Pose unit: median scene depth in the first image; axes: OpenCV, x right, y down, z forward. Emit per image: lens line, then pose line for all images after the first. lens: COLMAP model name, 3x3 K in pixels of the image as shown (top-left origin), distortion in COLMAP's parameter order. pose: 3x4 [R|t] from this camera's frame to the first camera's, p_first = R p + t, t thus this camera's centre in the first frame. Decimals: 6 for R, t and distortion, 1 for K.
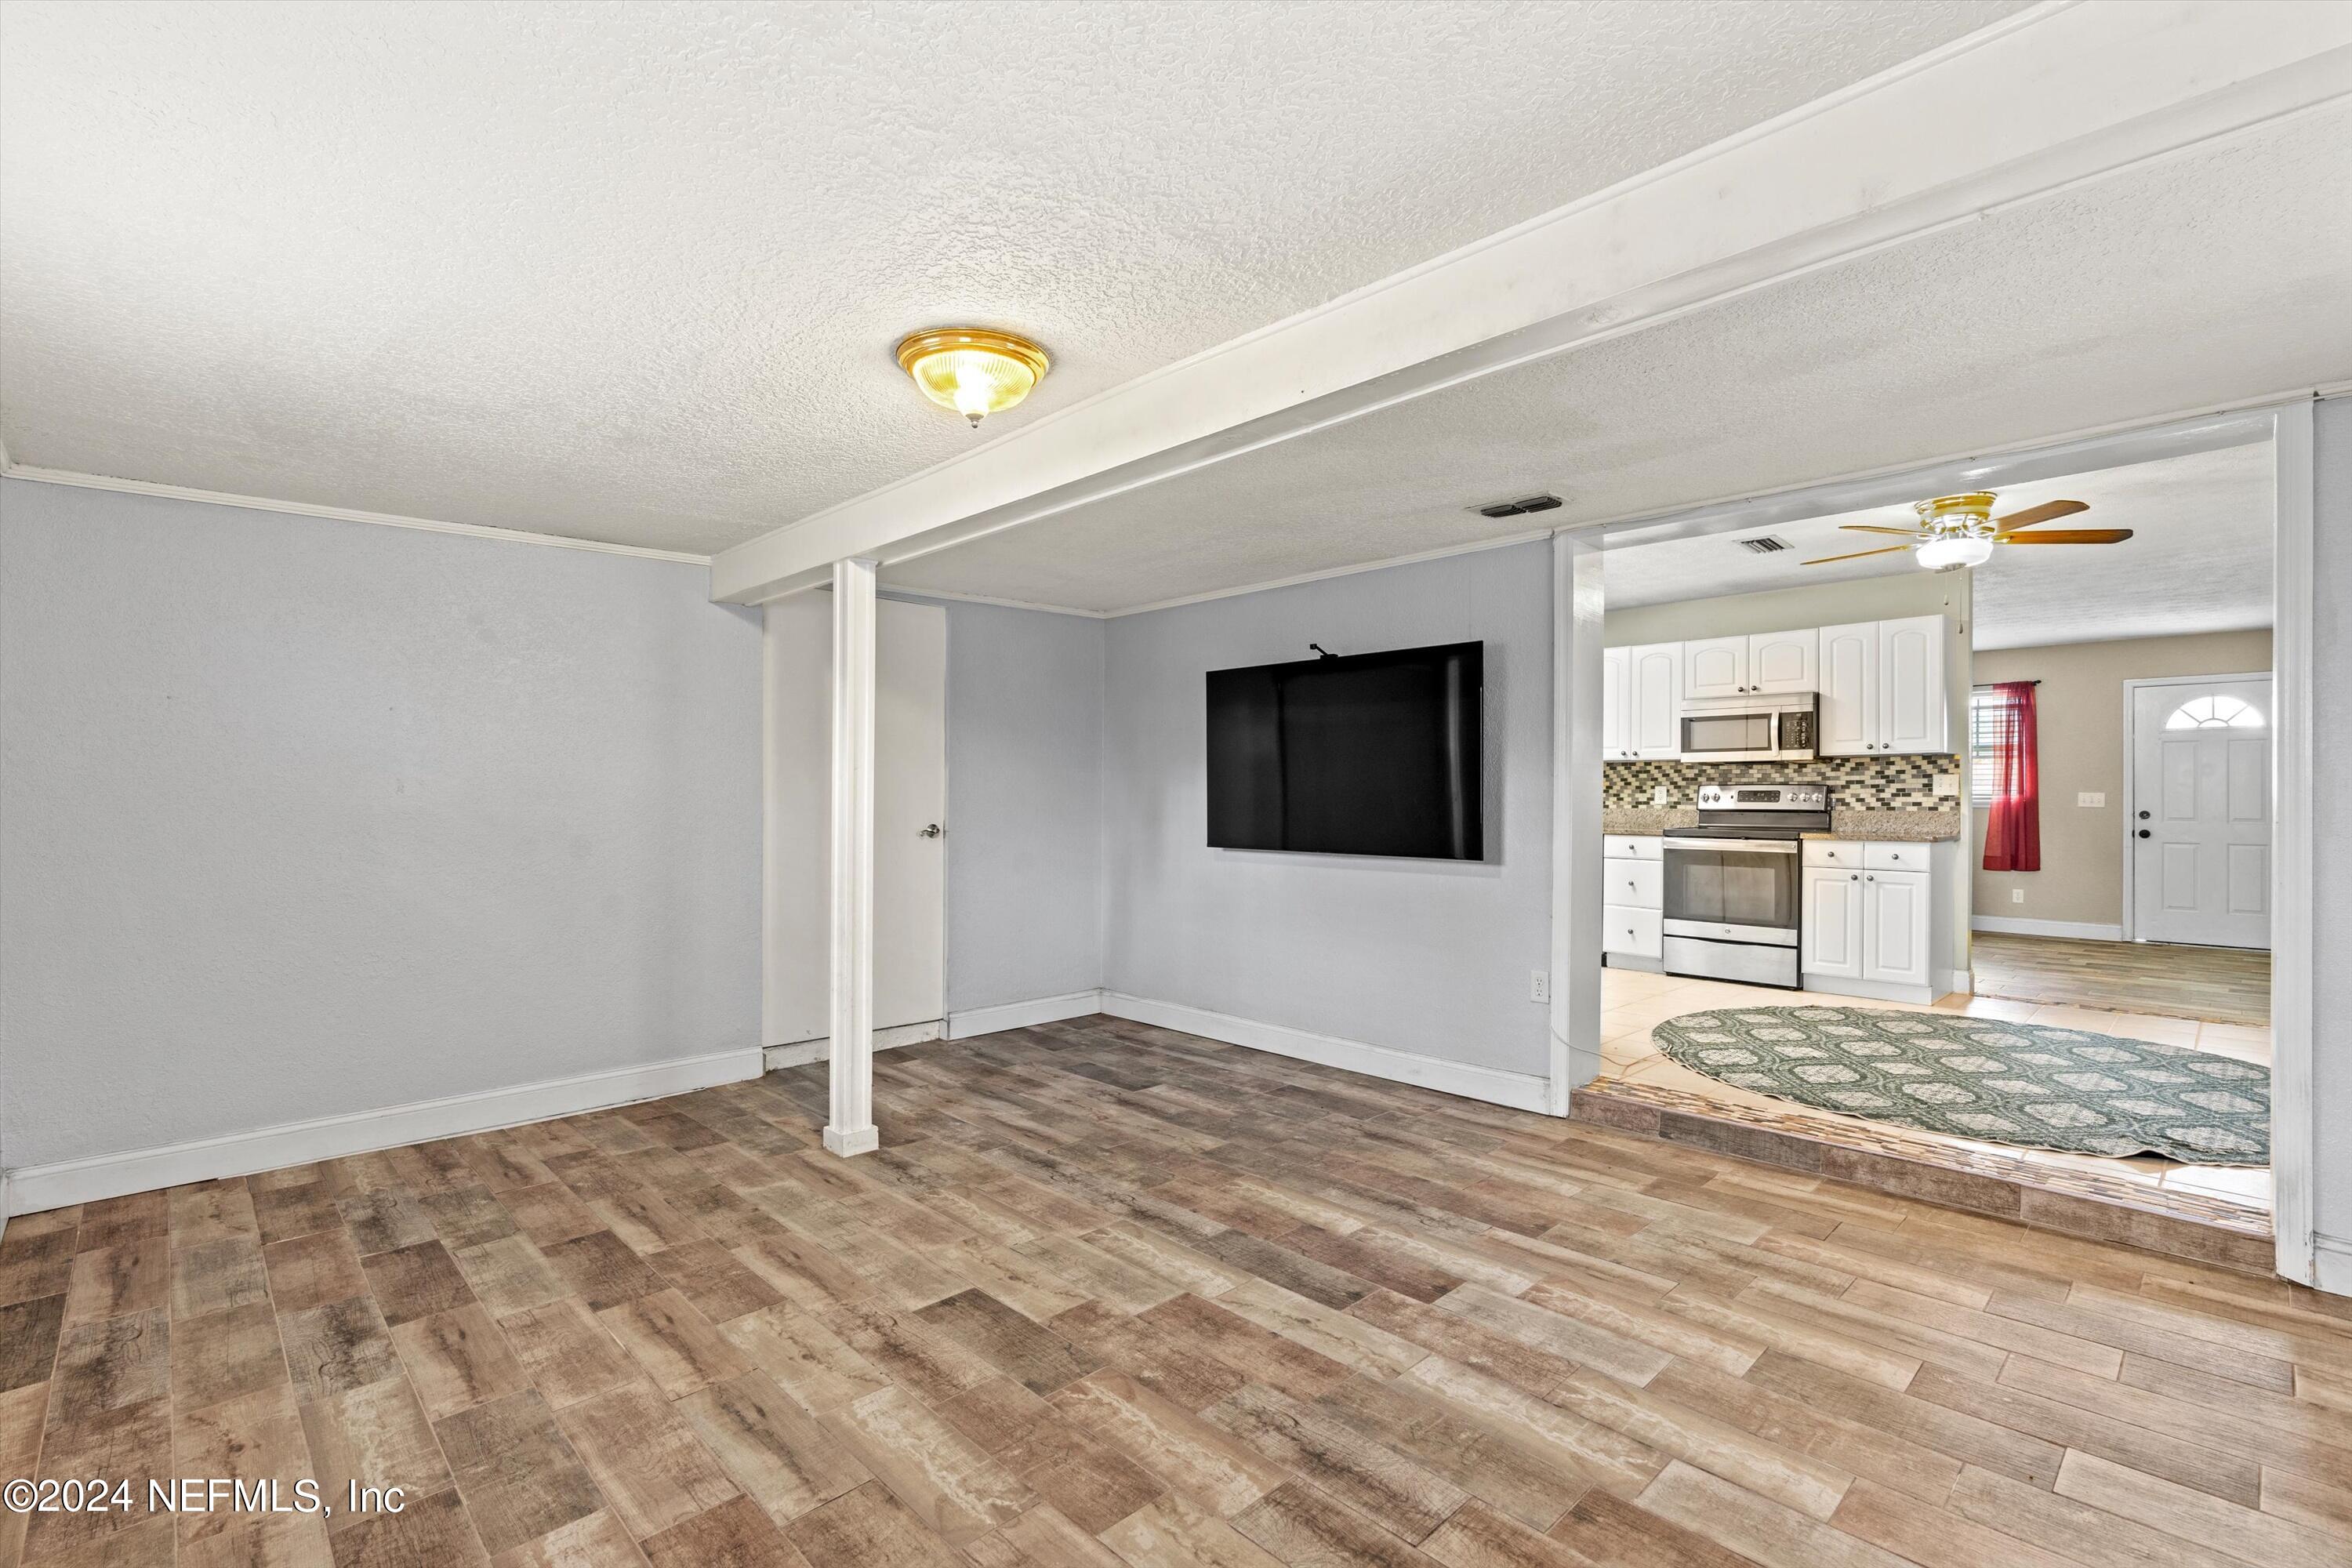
lens RADIAL K [[1075.5, 0, 1184.0], [0, 1075.5, 789.0], [0, 0, 1]] dist [-0.012370, 0.000088]
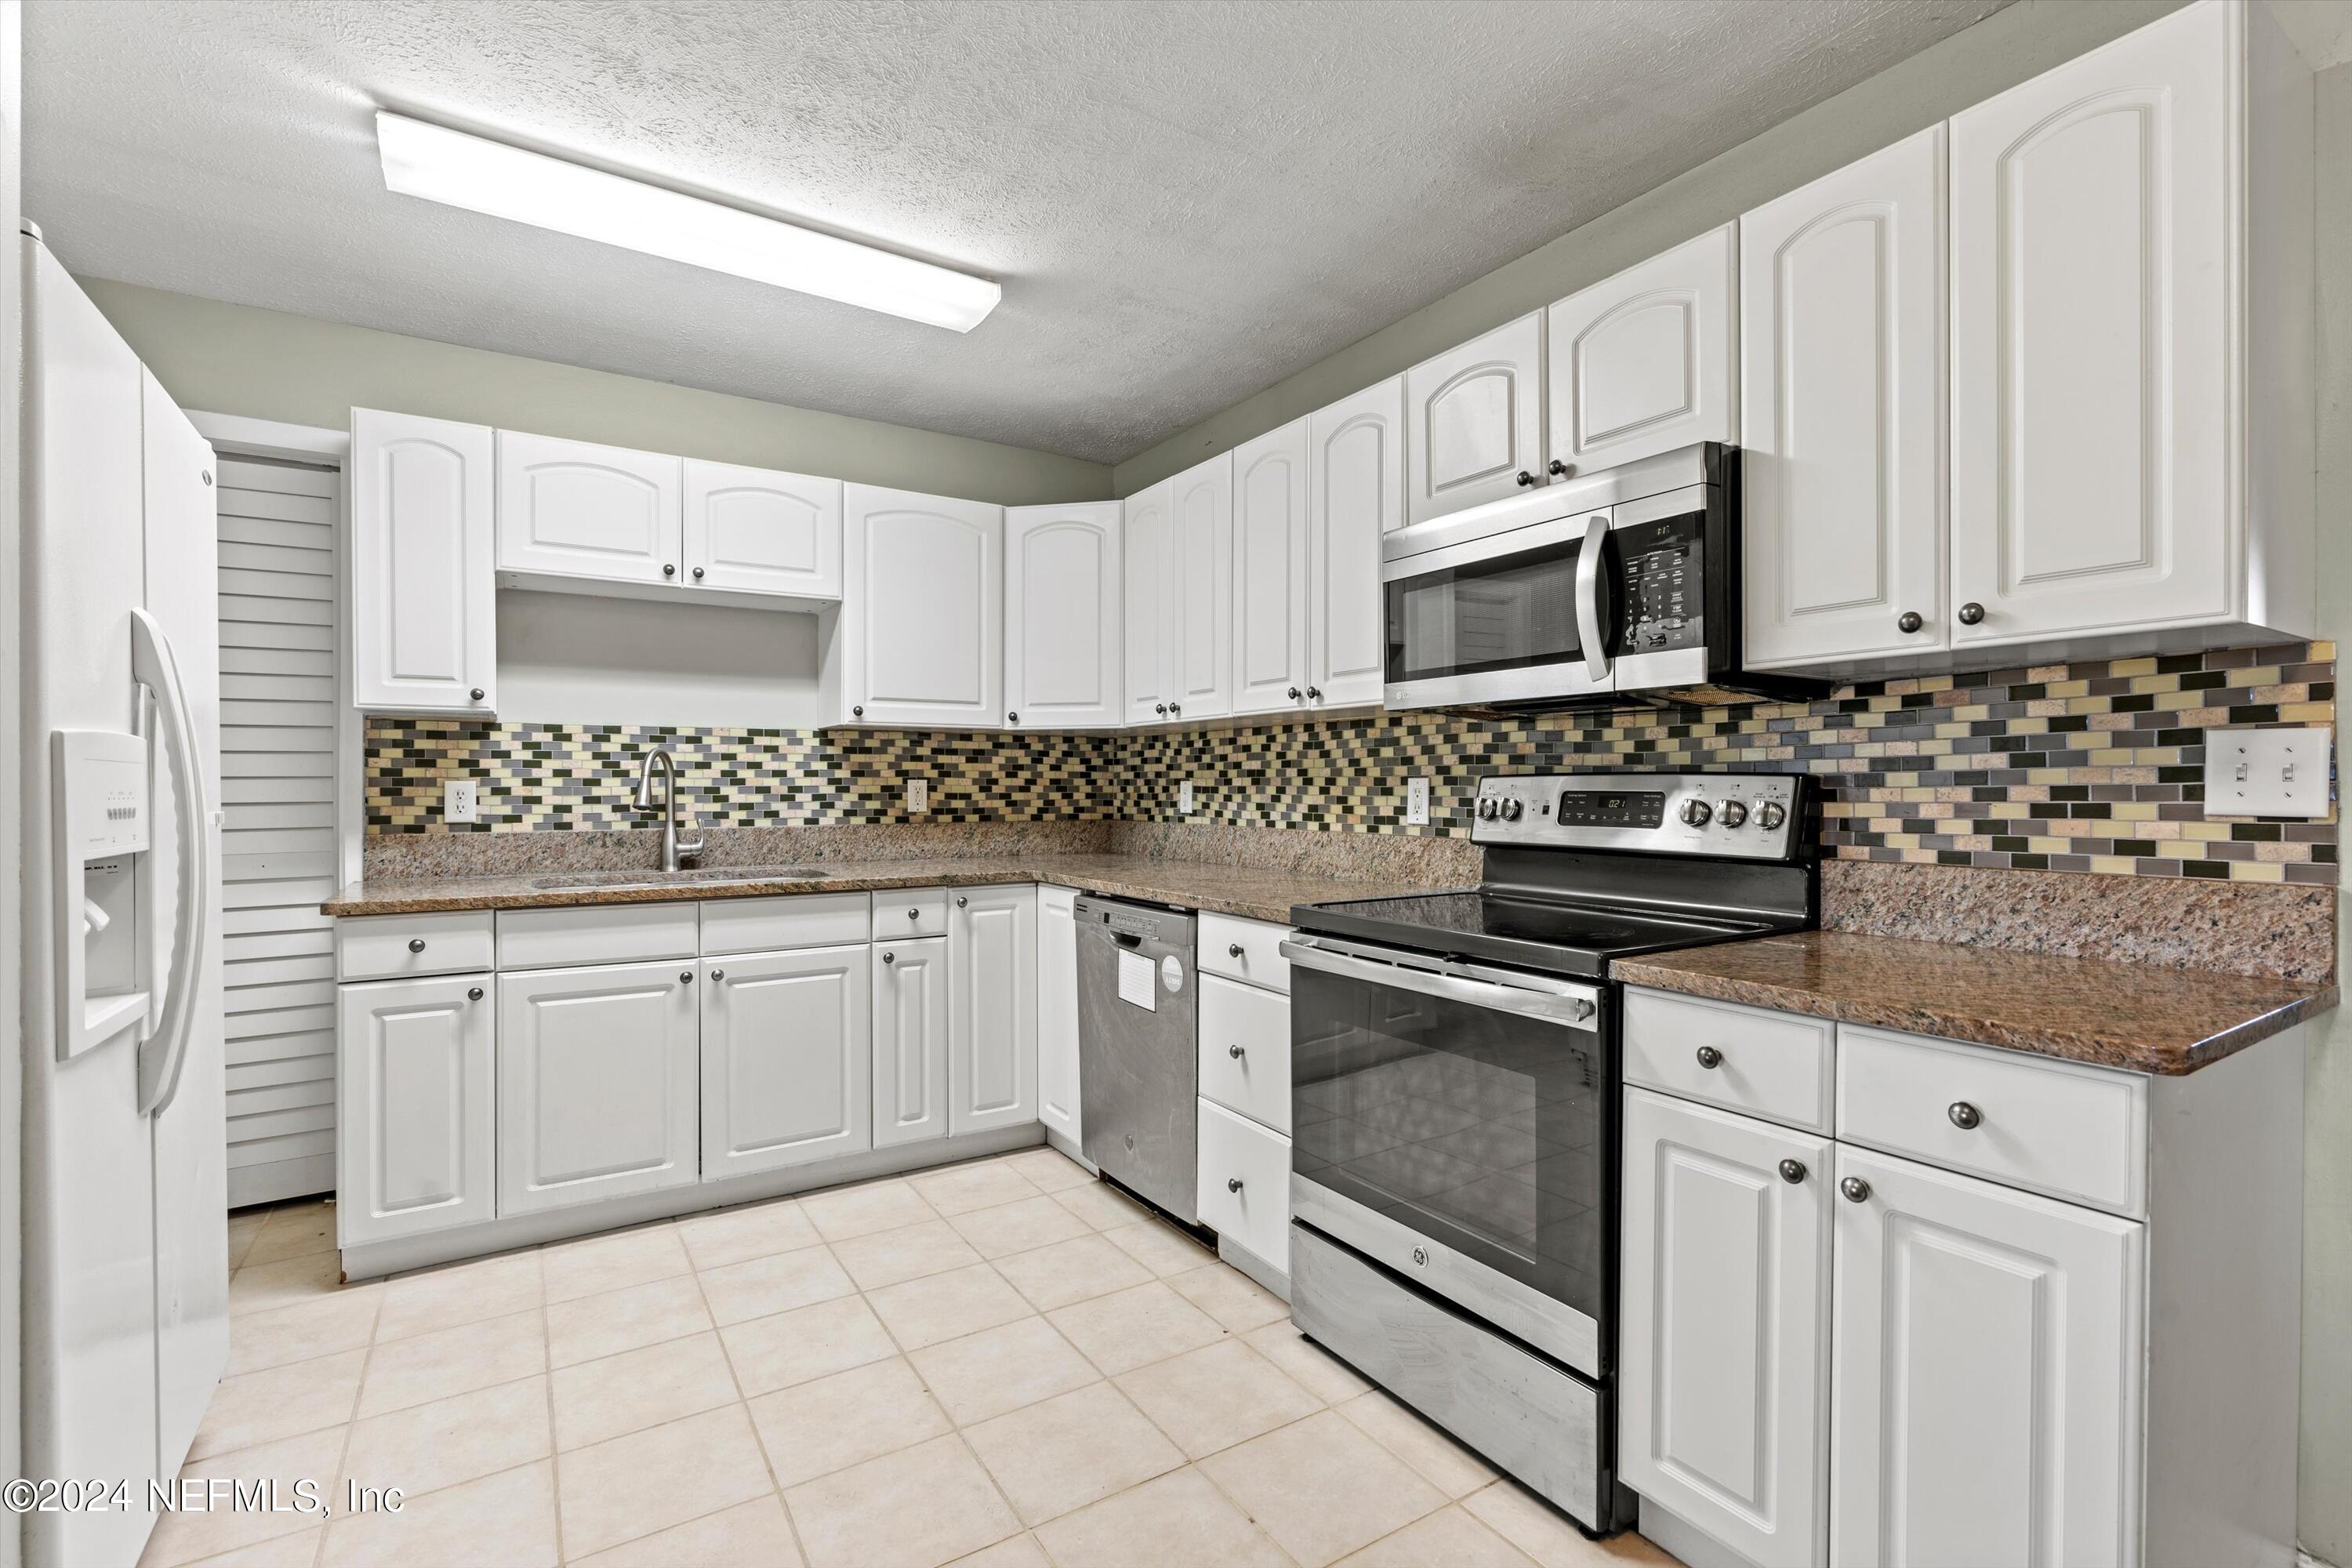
lens RADIAL K [[1075.5, 0, 1167.7], [0, 1075.5, 784.9], [0, 0, 1]] dist [-0.012370, 0.000088]
pose [[0.975416, -0.006183, -0.220284, 0.504826], [0.008298, 0.999928, 0.008679, -0.004766], [0.220215, -0.010294, 0.975397, 0.686732]]
